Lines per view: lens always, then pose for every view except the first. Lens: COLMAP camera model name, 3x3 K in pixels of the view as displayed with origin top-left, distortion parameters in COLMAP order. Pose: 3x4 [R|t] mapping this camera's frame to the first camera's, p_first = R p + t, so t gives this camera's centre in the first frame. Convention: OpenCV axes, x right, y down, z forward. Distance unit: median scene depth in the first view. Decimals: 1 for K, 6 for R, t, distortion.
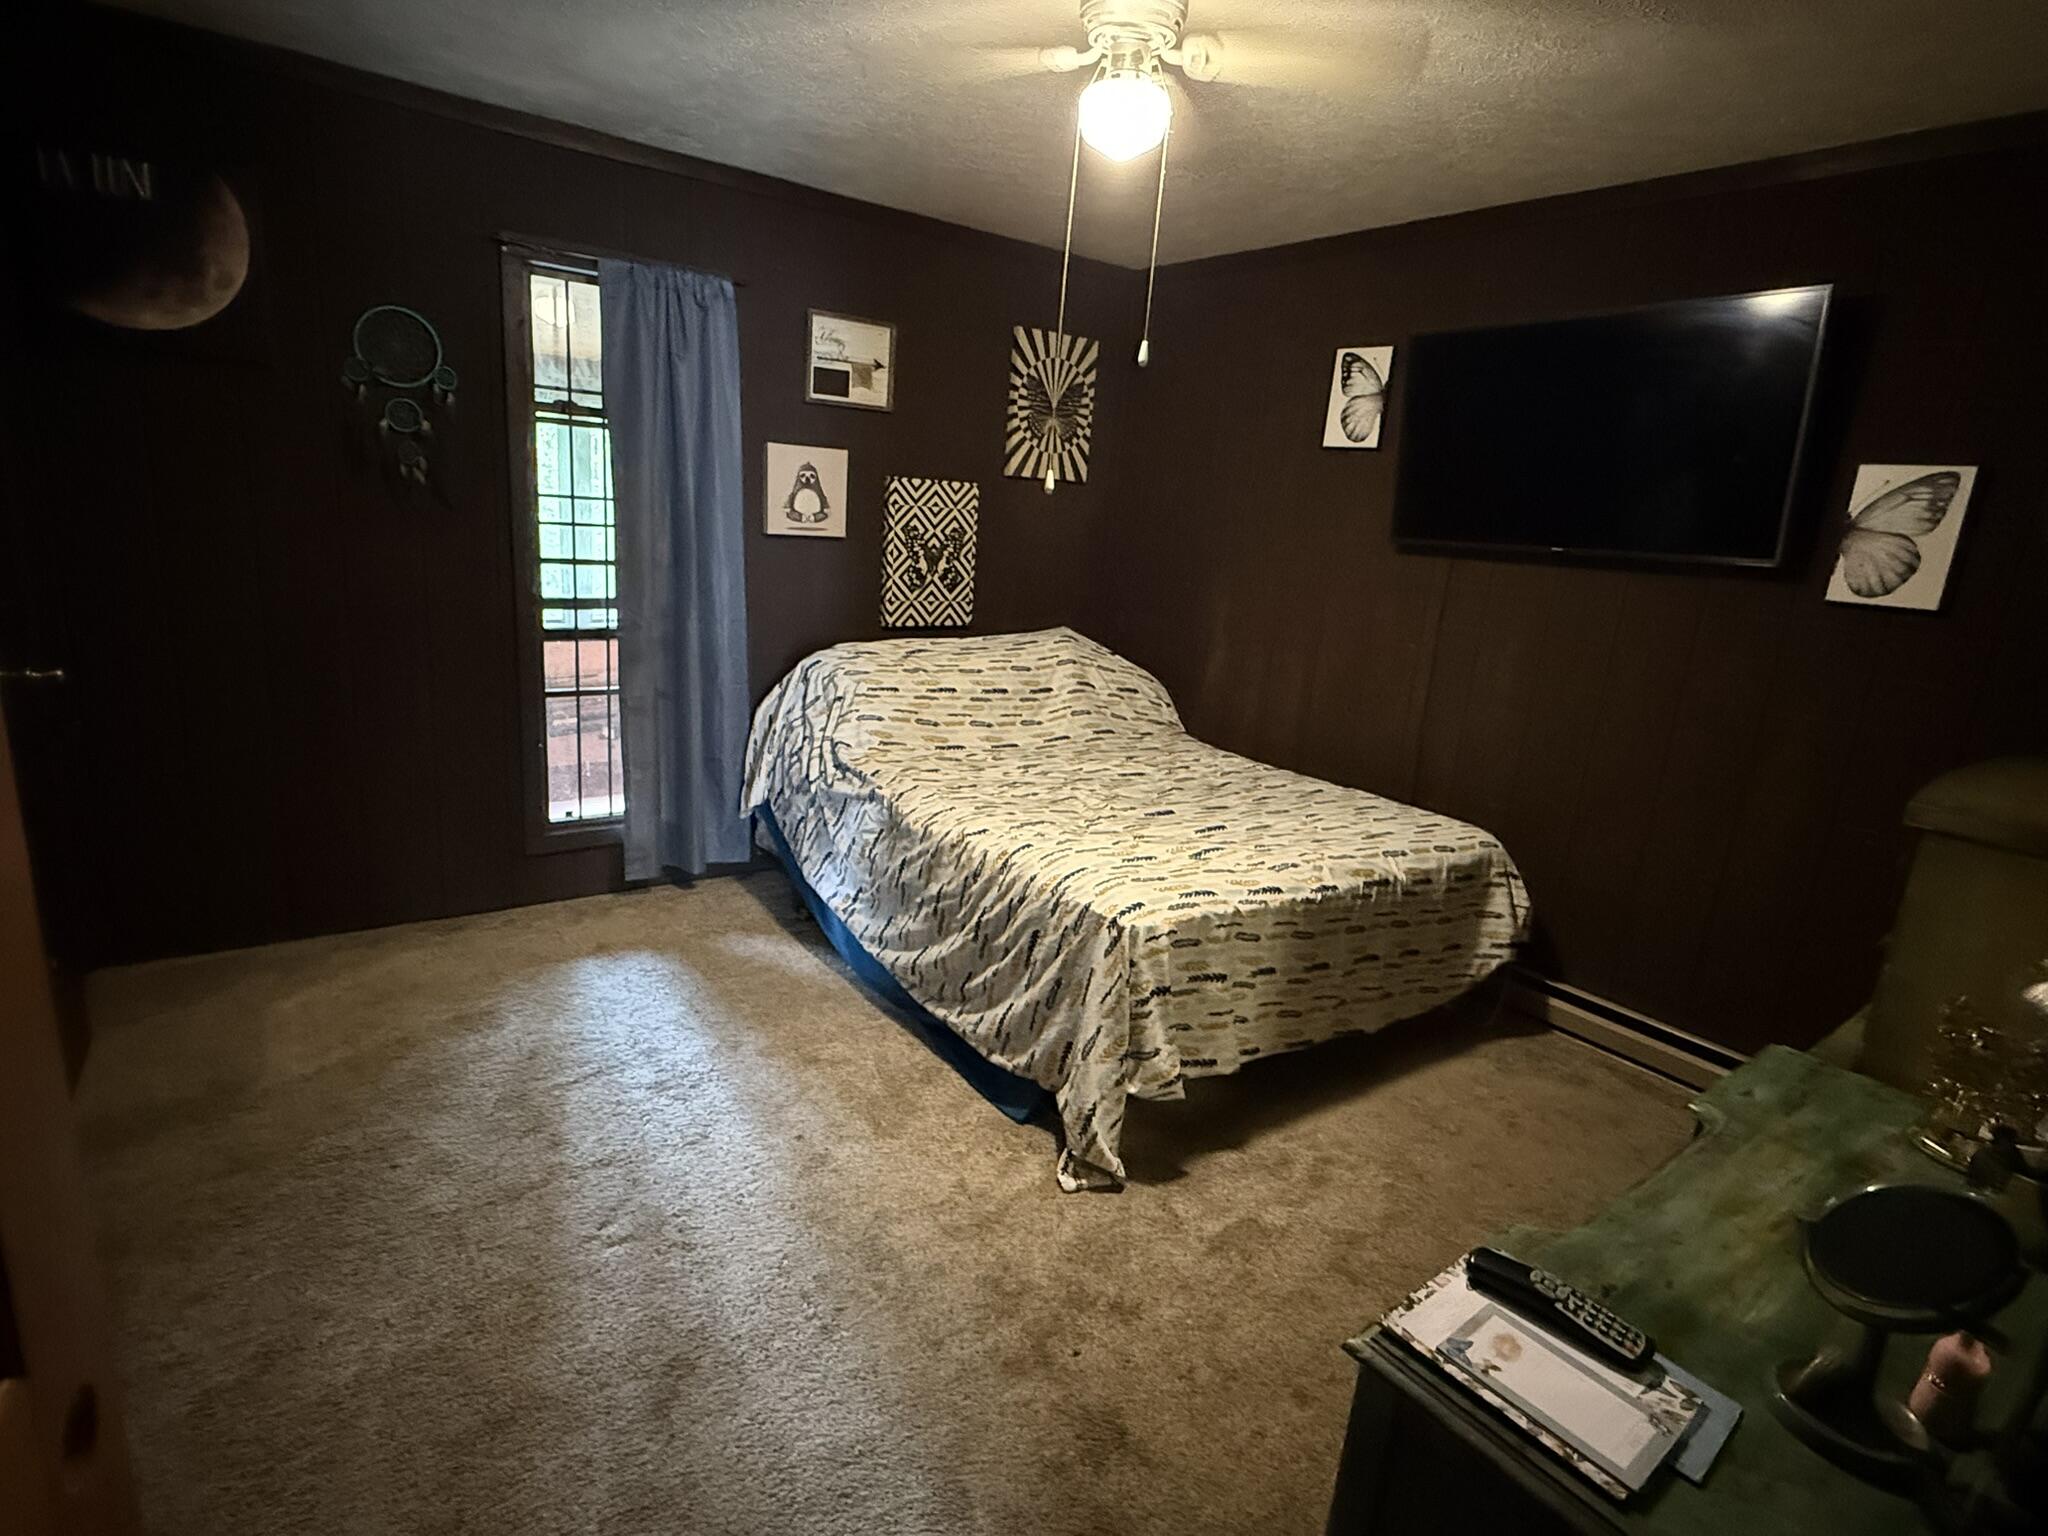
lens RADIAL K [[1056.5, 0, 1024.0], [0, 1056.5, 768.0], [0, 0, 1]] dist [-0.002669, -0.000601]
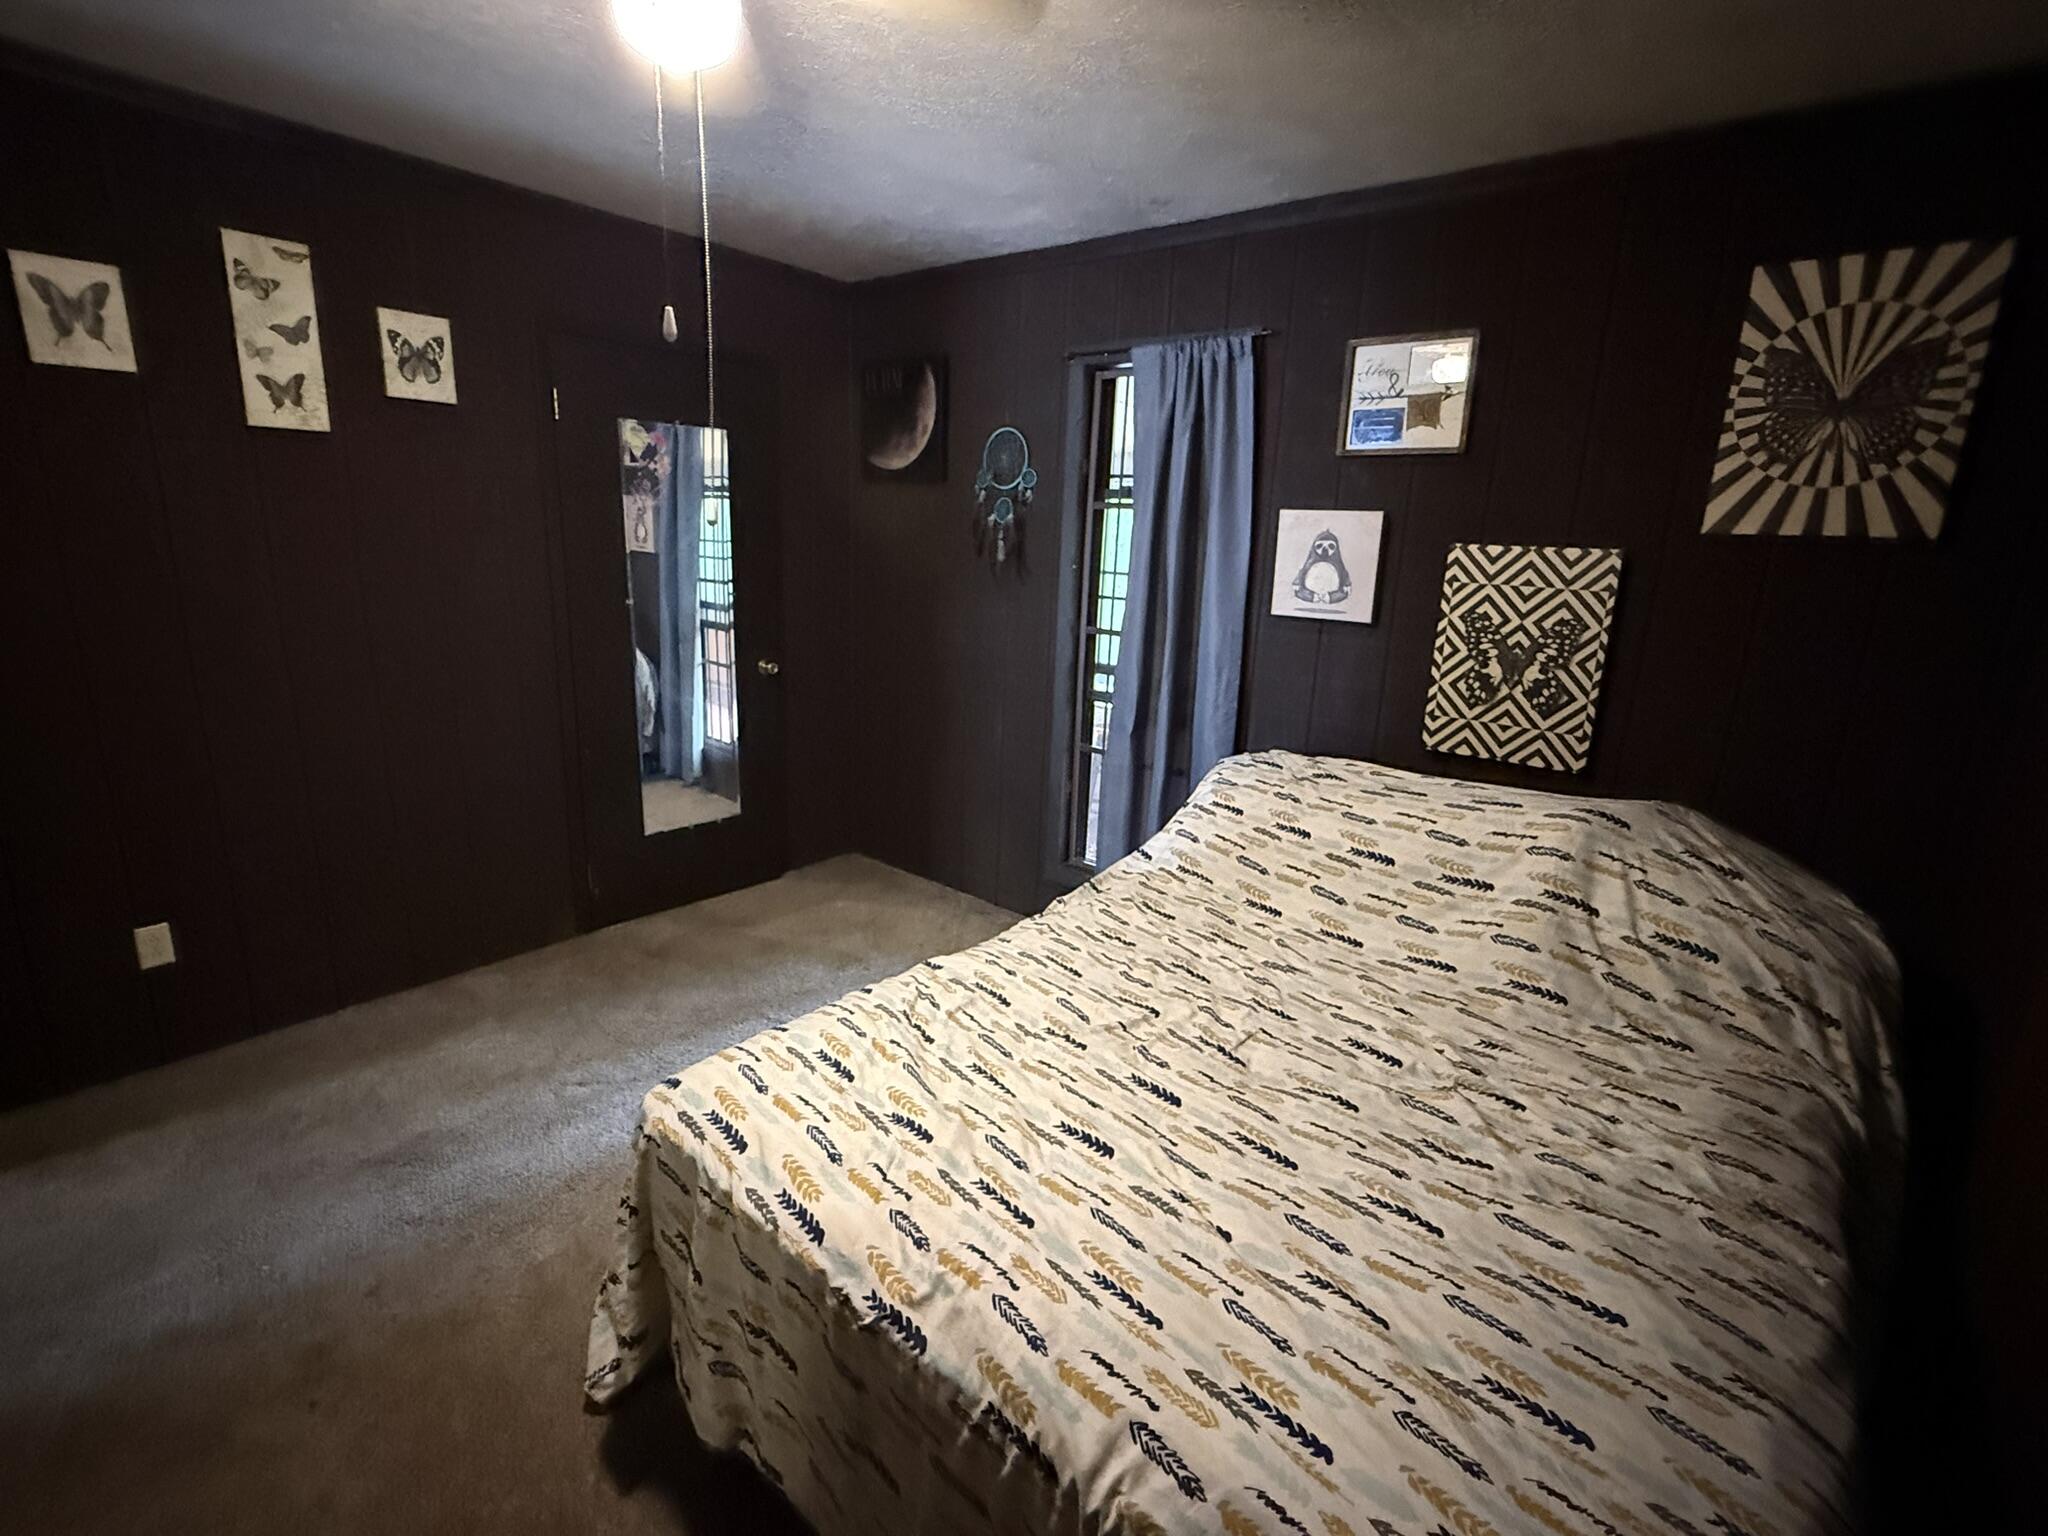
lens RADIAL K [[952.9, 0, 1022.1], [0, 952.9, 764.1], [0, 0, 1]] dist [-0.001031, -0.000383]
pose [[0.243523, 0.167898, -0.955252, 0.434729], [-0.260551, 0.960023, 0.102314, -0.120761], [0.934243, 0.223976, 0.277534, 0.572910]]
